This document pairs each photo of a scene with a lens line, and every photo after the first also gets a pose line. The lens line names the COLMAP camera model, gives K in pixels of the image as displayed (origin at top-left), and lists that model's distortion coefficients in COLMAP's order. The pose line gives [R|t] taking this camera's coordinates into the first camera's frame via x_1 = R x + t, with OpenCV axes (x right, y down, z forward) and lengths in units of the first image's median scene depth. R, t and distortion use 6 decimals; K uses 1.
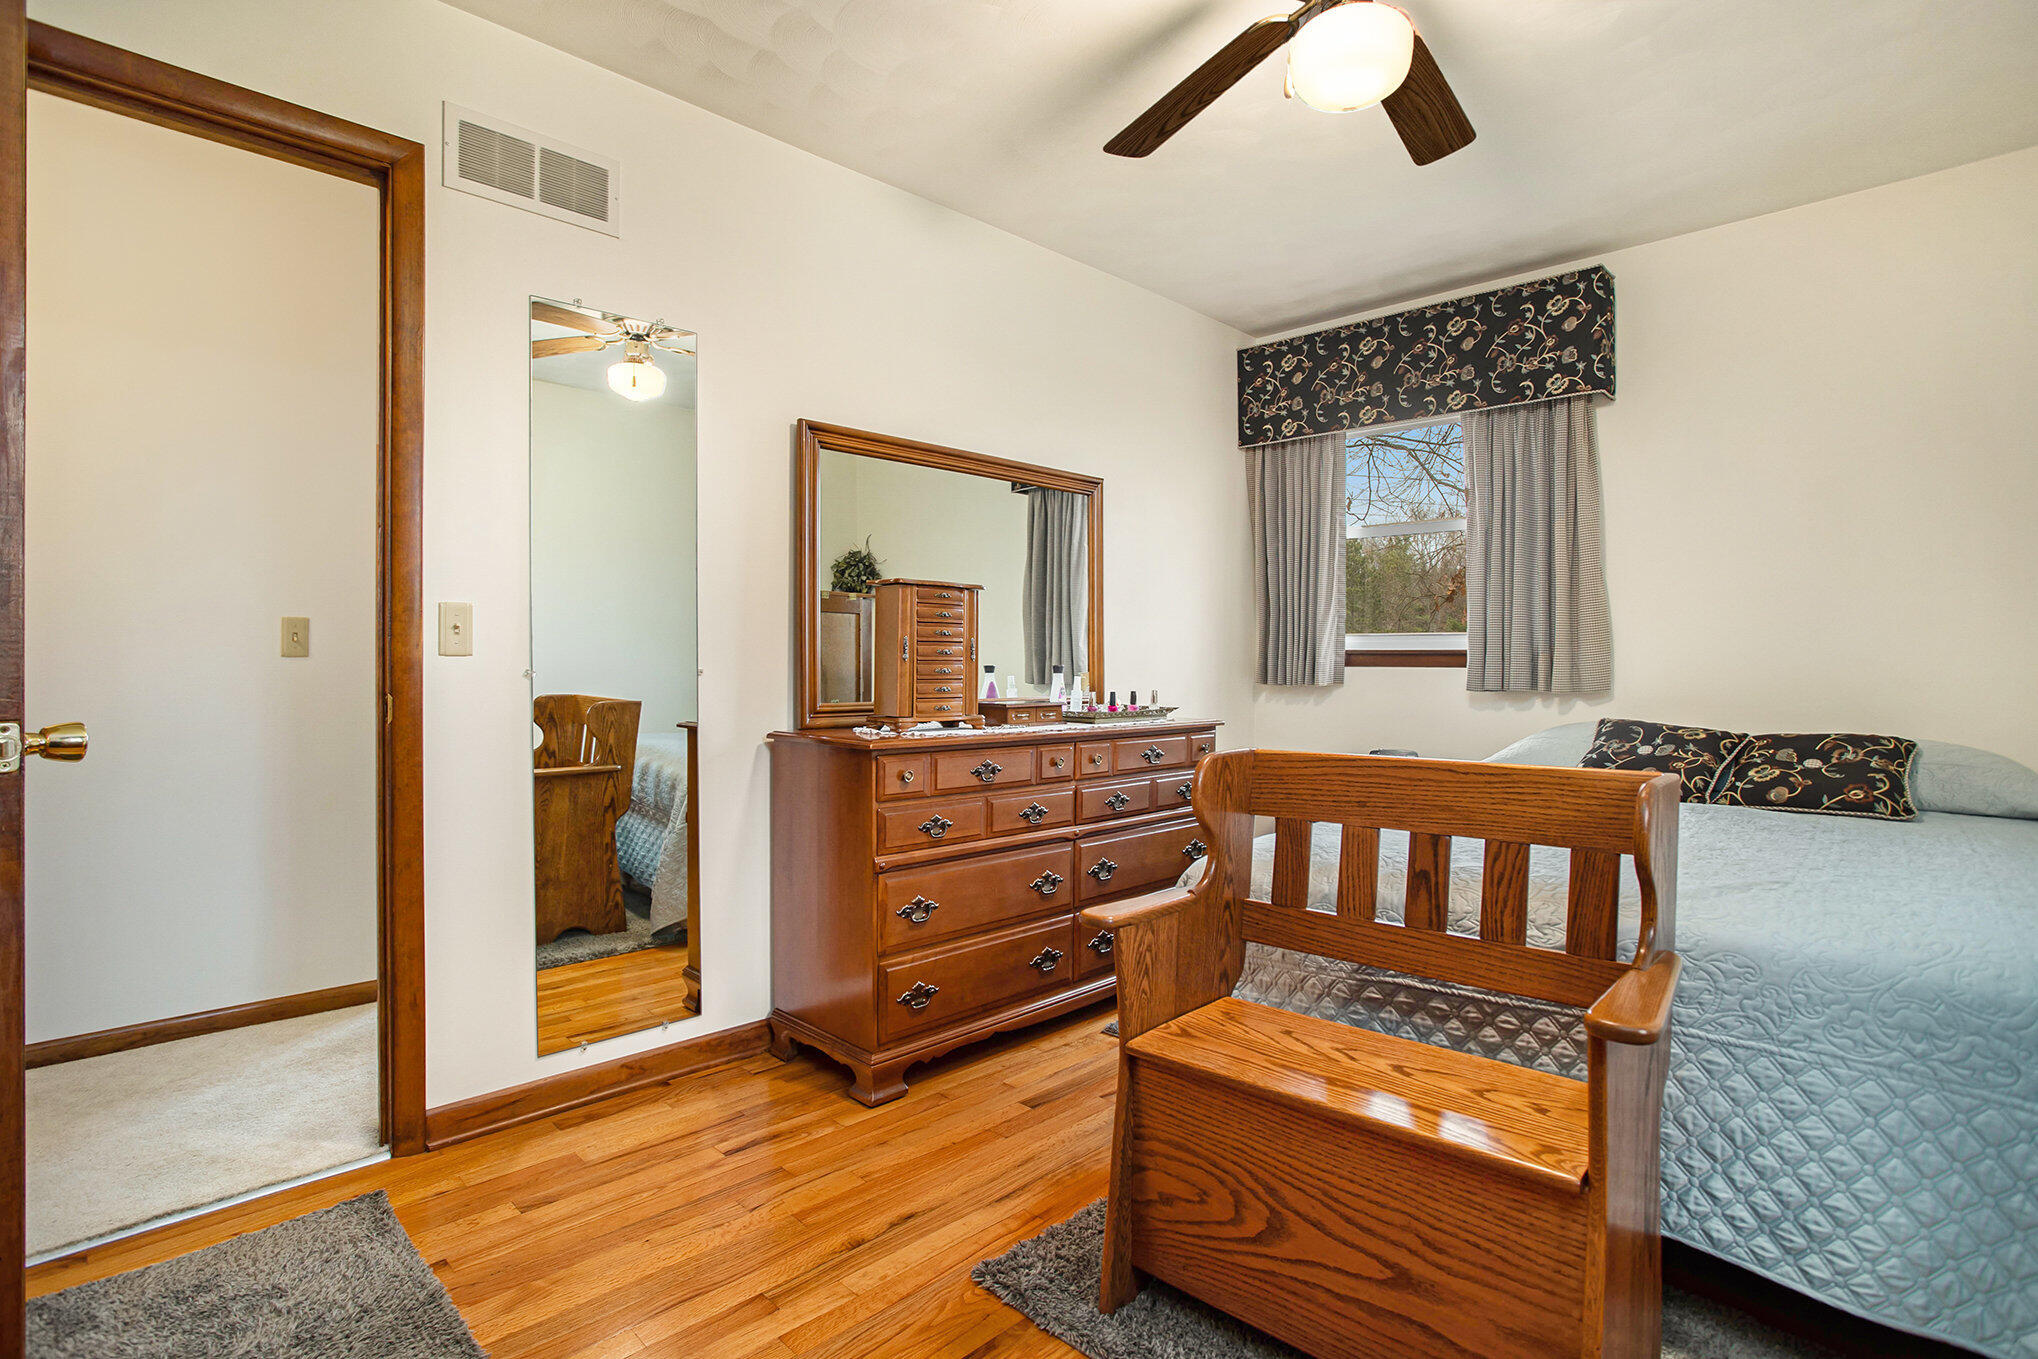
lens RADIAL K [[1015.3, 0, 1028.5], [0, 1015.3, 685.9], [0, 0, 1]] dist [-0.006000, -0.000341]
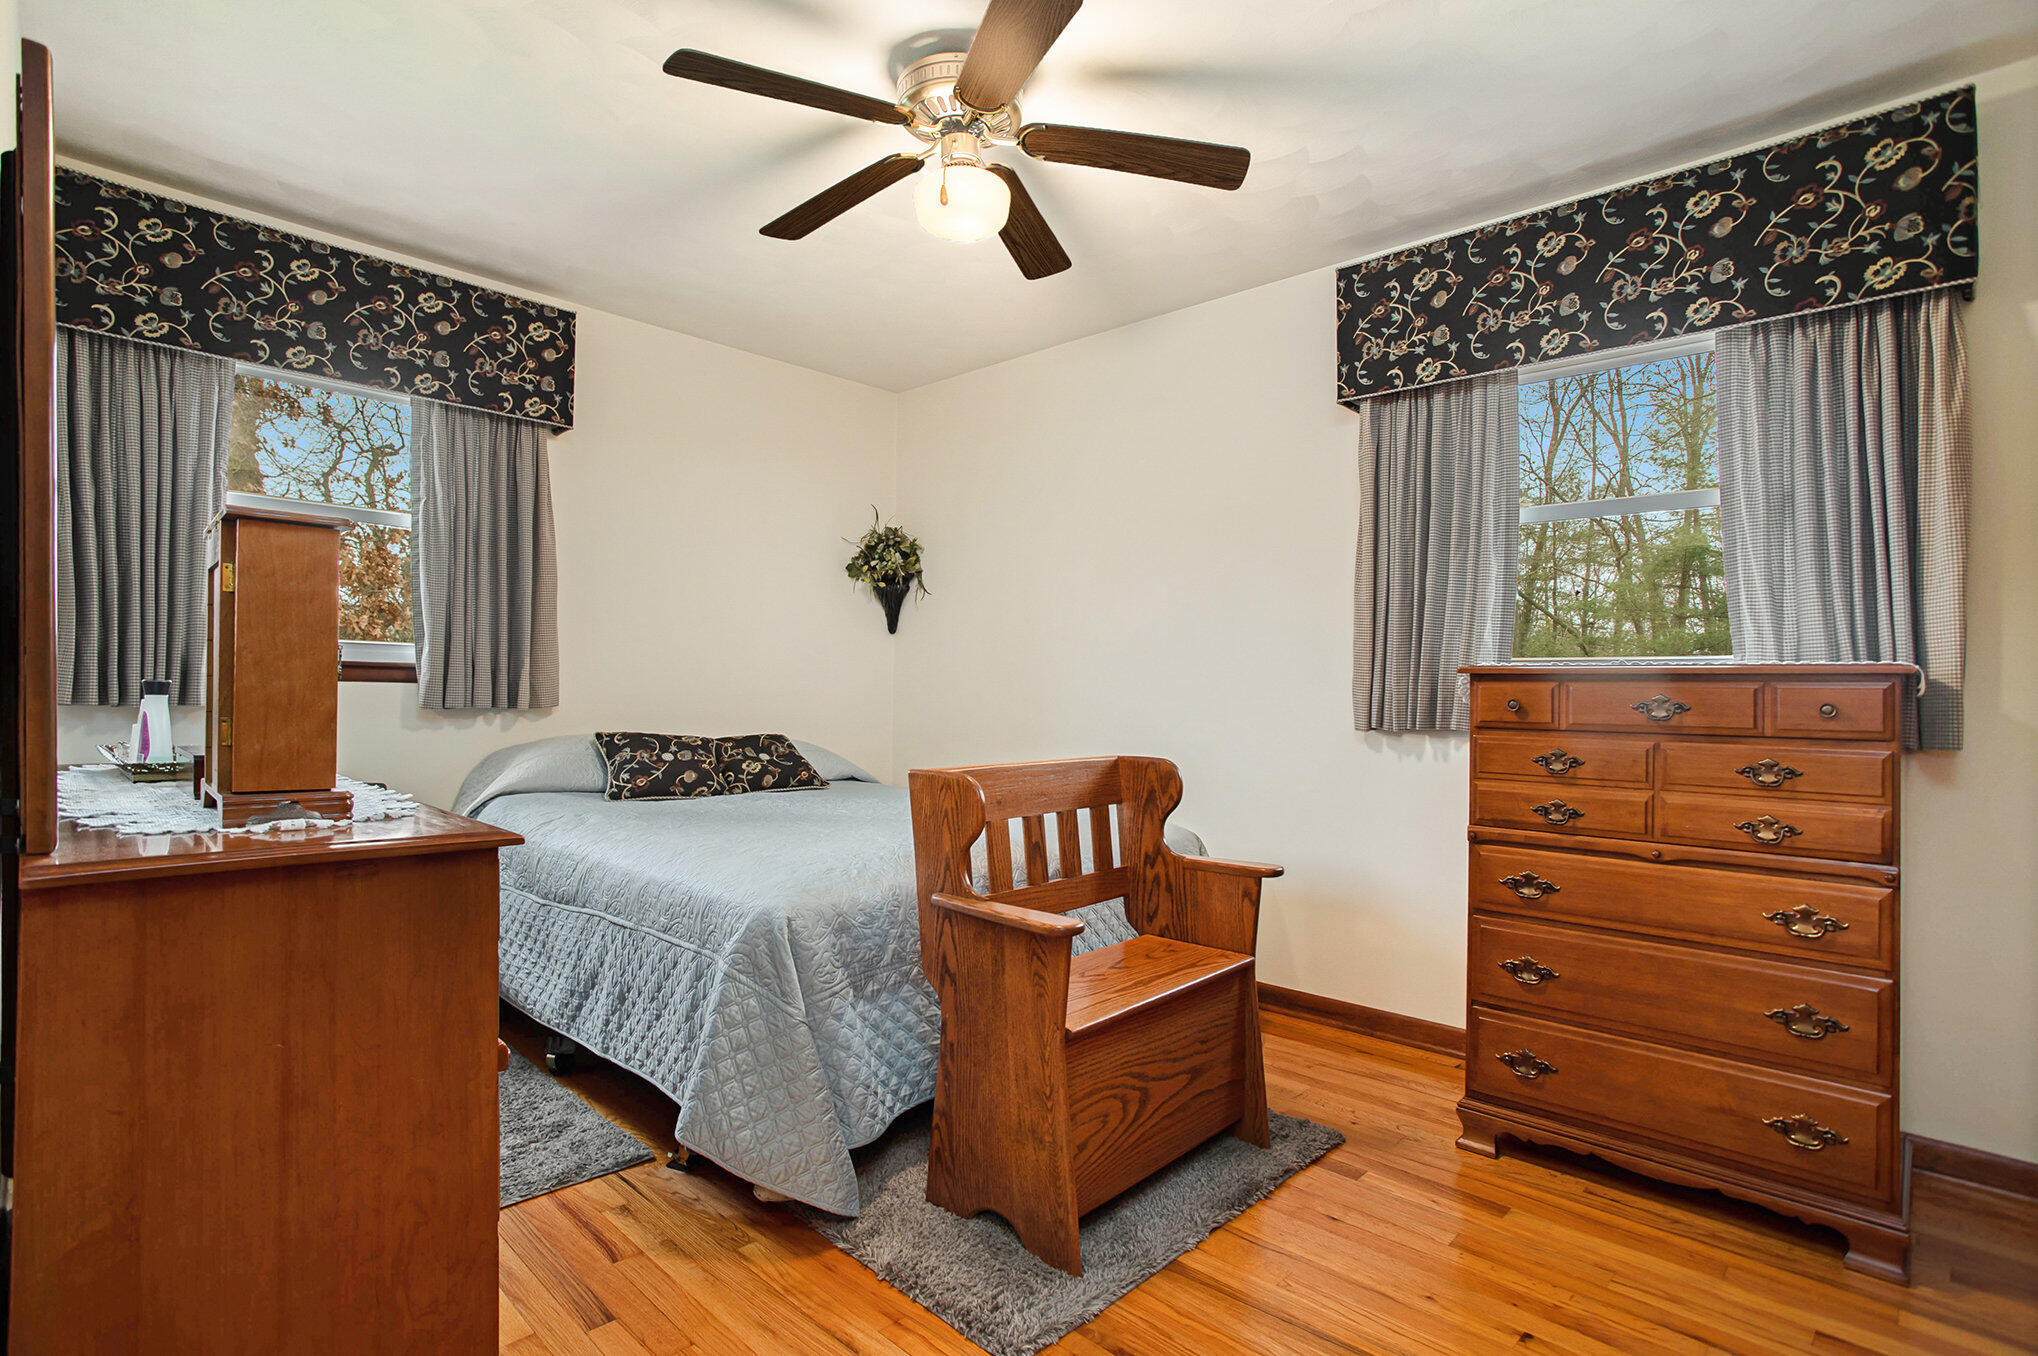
lens RADIAL K [[1015.3, 0, 1028.5], [0, 1015.3, 683.3], [0, 0, 1]] dist [-0.006000, -0.000341]
pose [[0.000274, 0.002516, 0.999997, -0.476162], [0.000112, 0.999997, -0.002516, -0.016118], [-1.000000, 0.000112, 0.000274, 0.474568]]
